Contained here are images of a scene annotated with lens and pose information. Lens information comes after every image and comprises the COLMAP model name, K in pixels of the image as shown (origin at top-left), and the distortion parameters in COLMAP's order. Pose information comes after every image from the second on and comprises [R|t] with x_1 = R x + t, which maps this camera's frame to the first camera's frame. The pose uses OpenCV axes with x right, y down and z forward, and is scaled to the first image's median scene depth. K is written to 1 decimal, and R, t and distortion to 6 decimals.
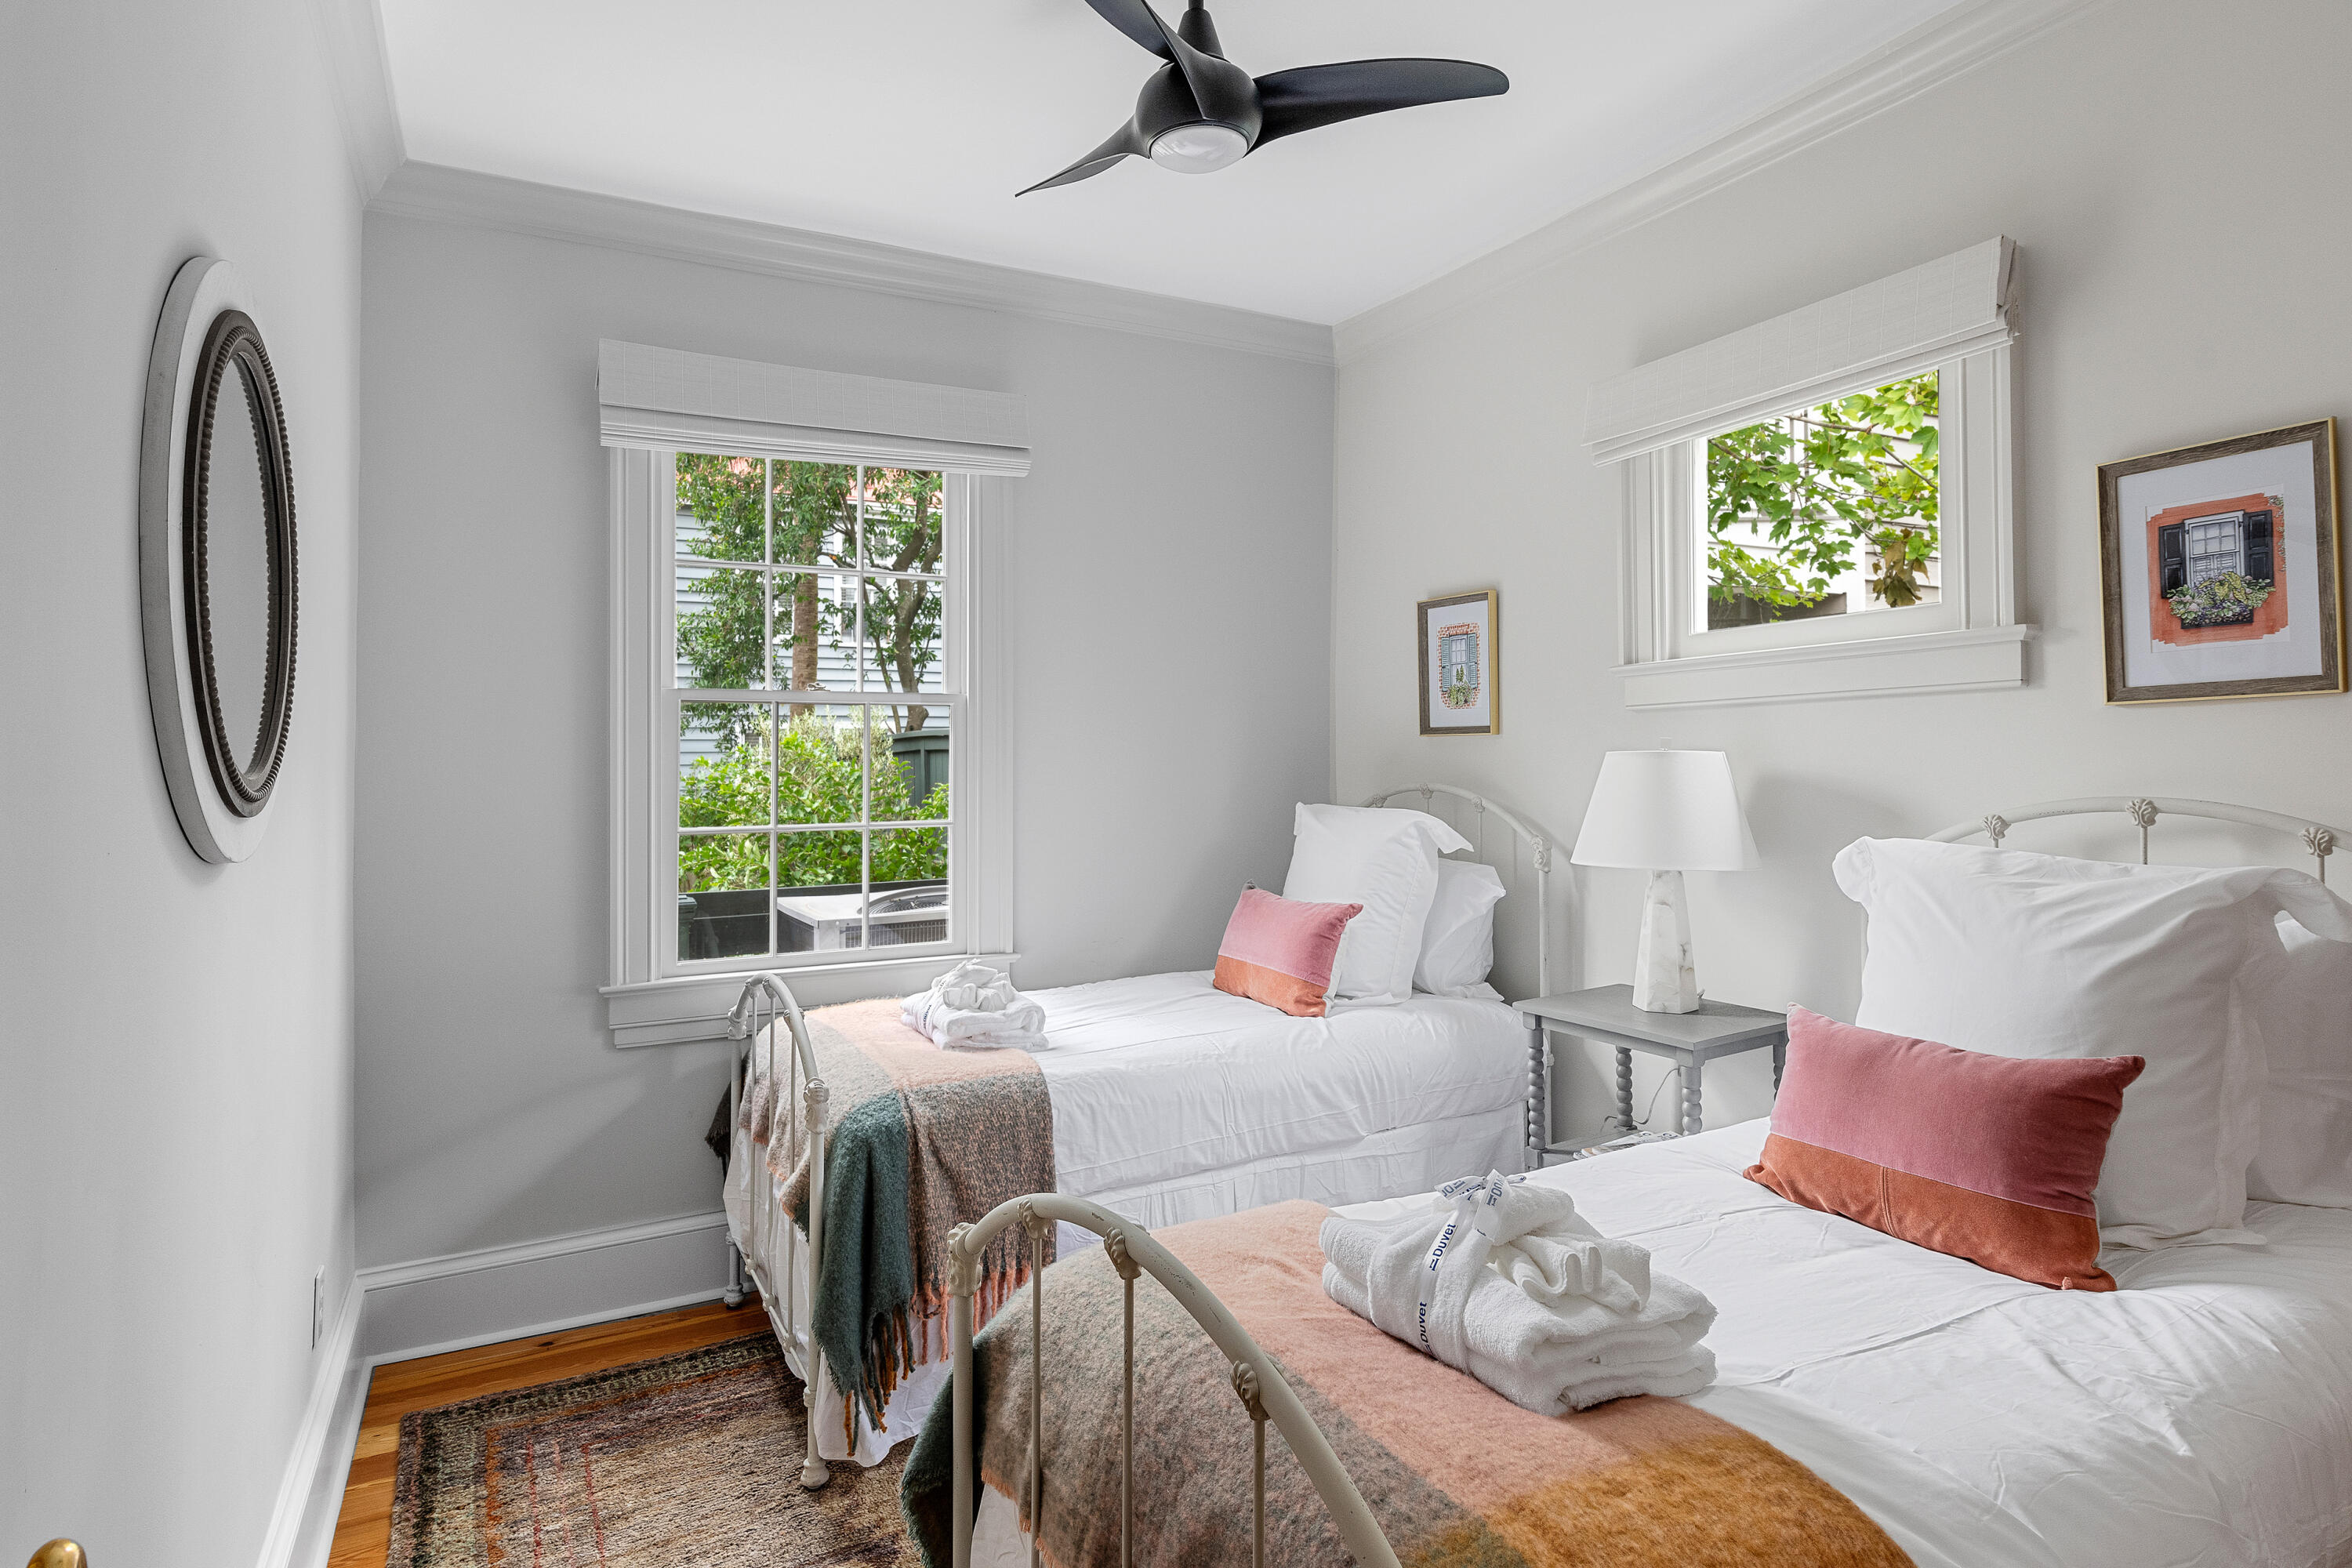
lens RADIAL K [[1249.1, 0, 1175.5], [0, 1249.1, 723.8], [0, 0, 1]] dist [-0.000632, -0.000166]
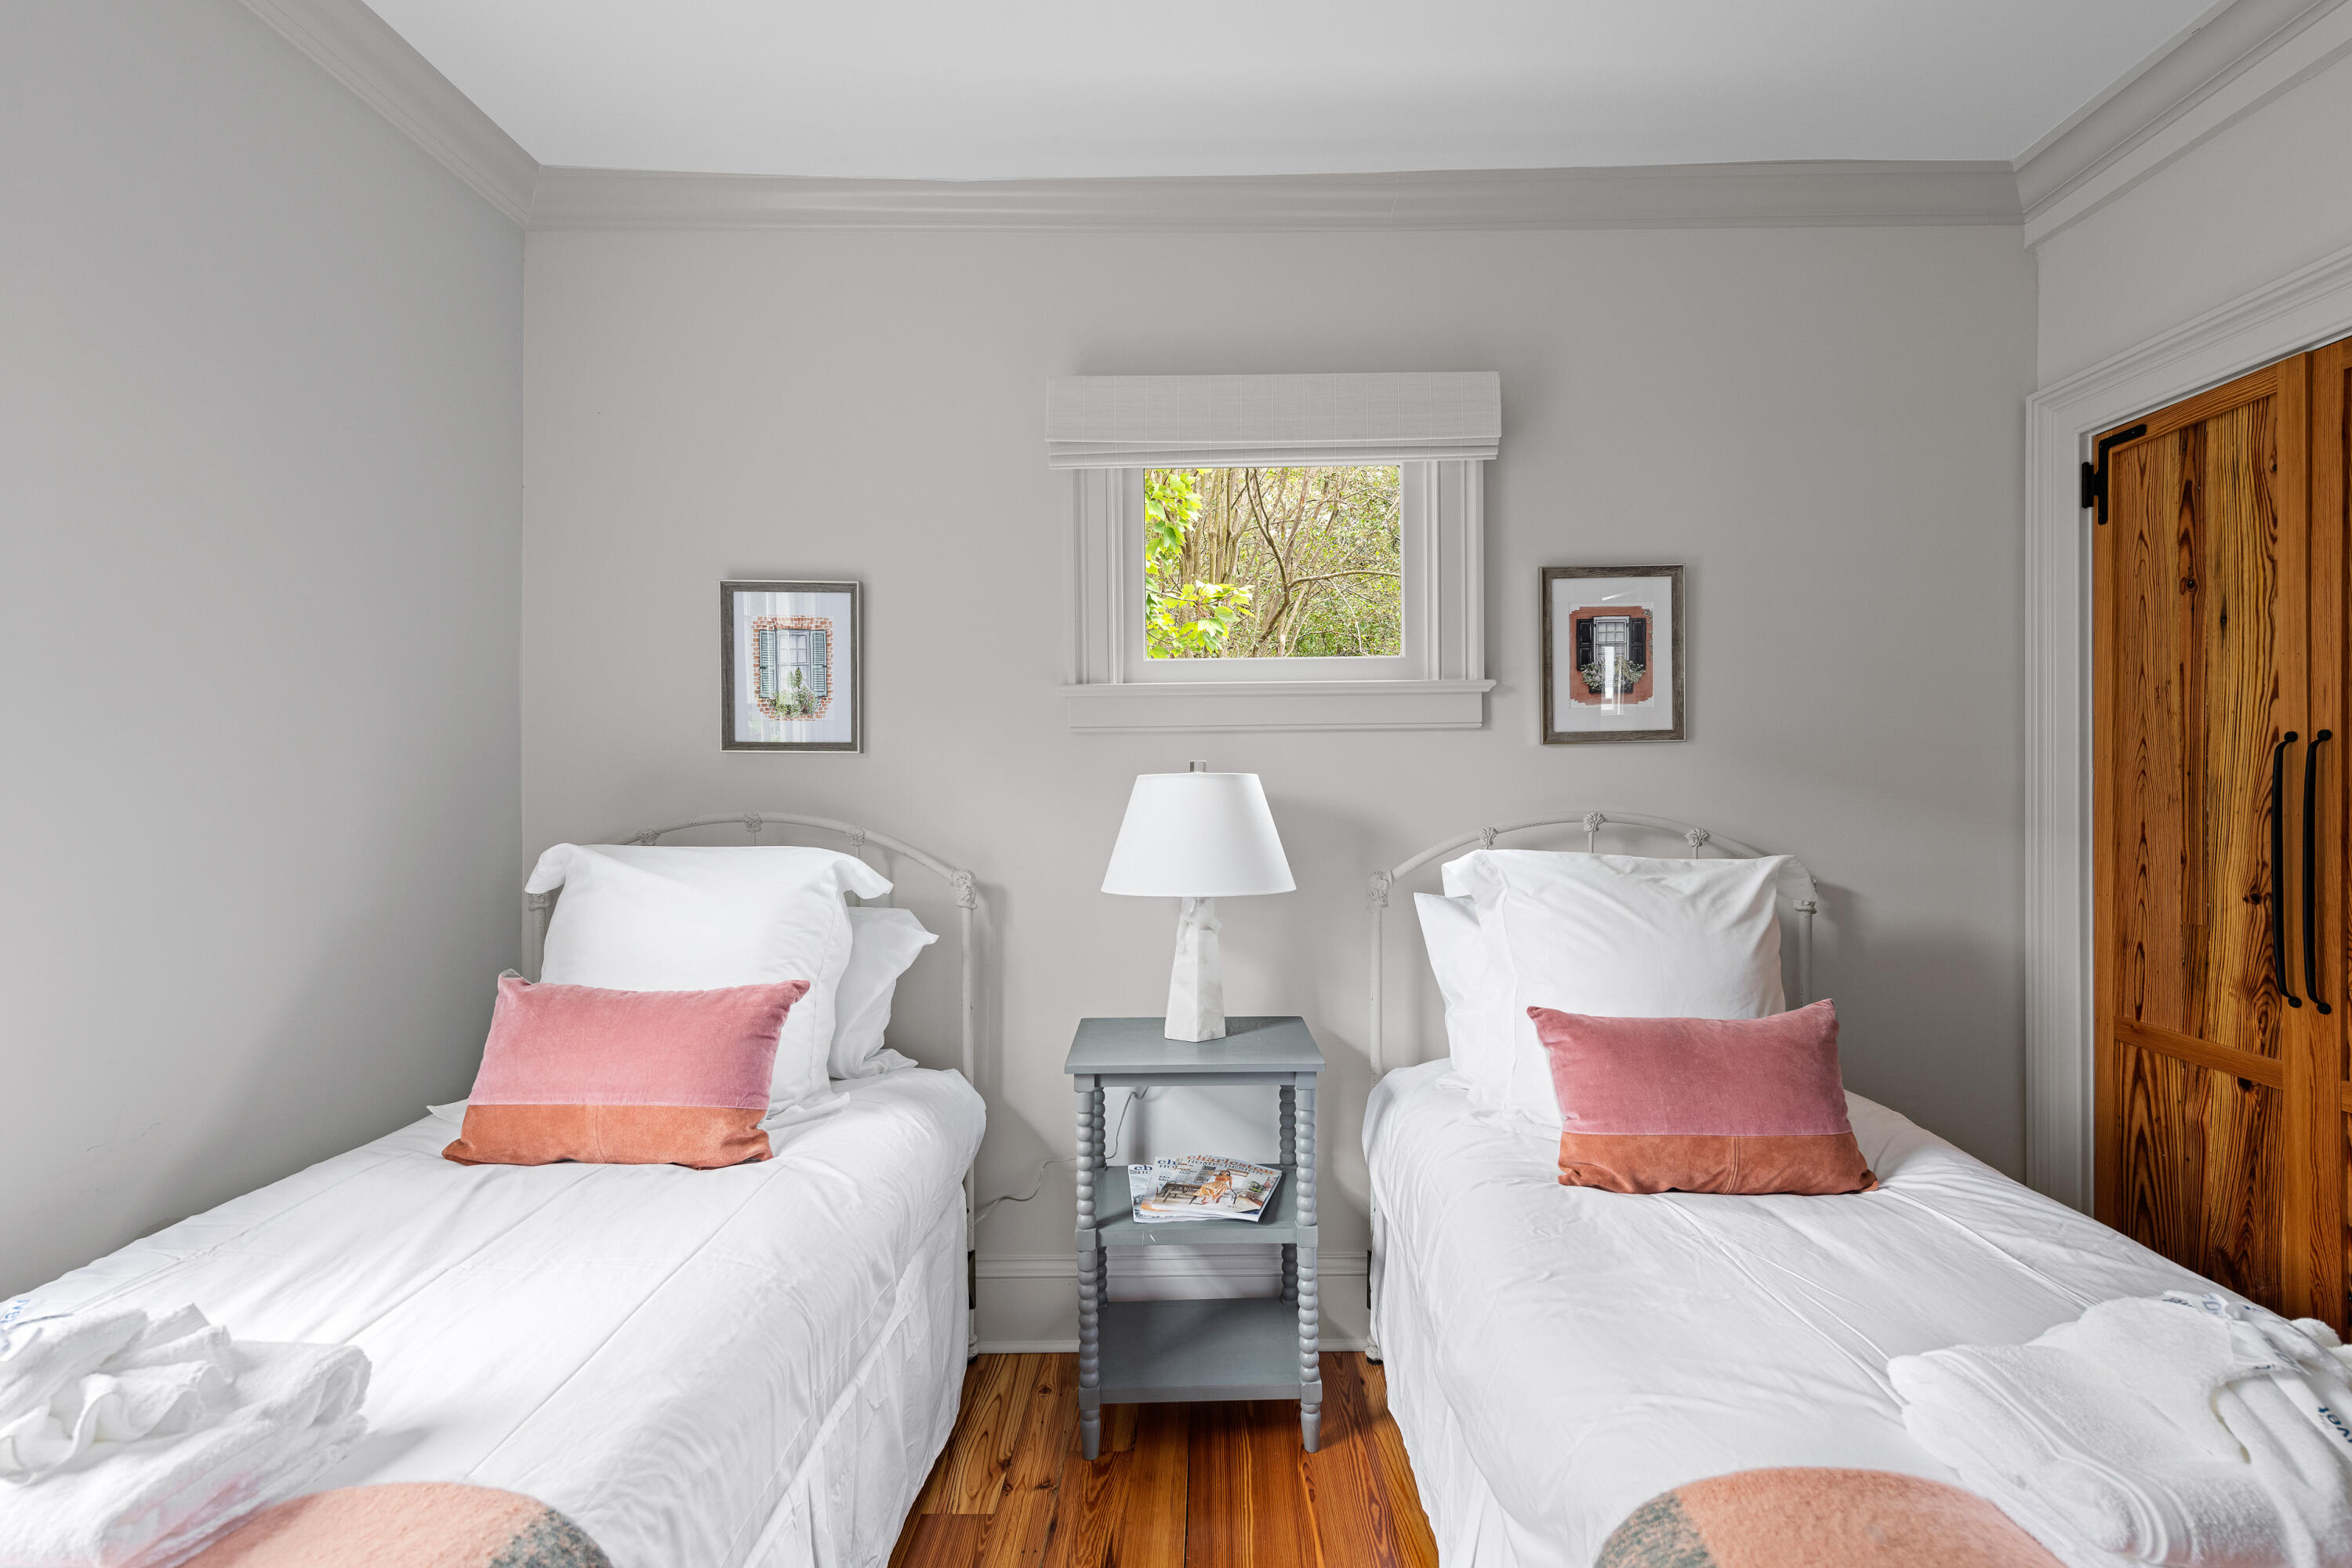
lens RADIAL K [[972.6, 0, 1176.0], [0, 972.6, 784.0], [0, 0, 1]] dist [-0.002768, -0.000244]
pose [[0.477574, 0.006101, 0.878570, -0.294326], [-0.028231, 0.999566, 0.008405, 0.023727], [-0.878138, -0.028816, 0.477539, 0.659226]]
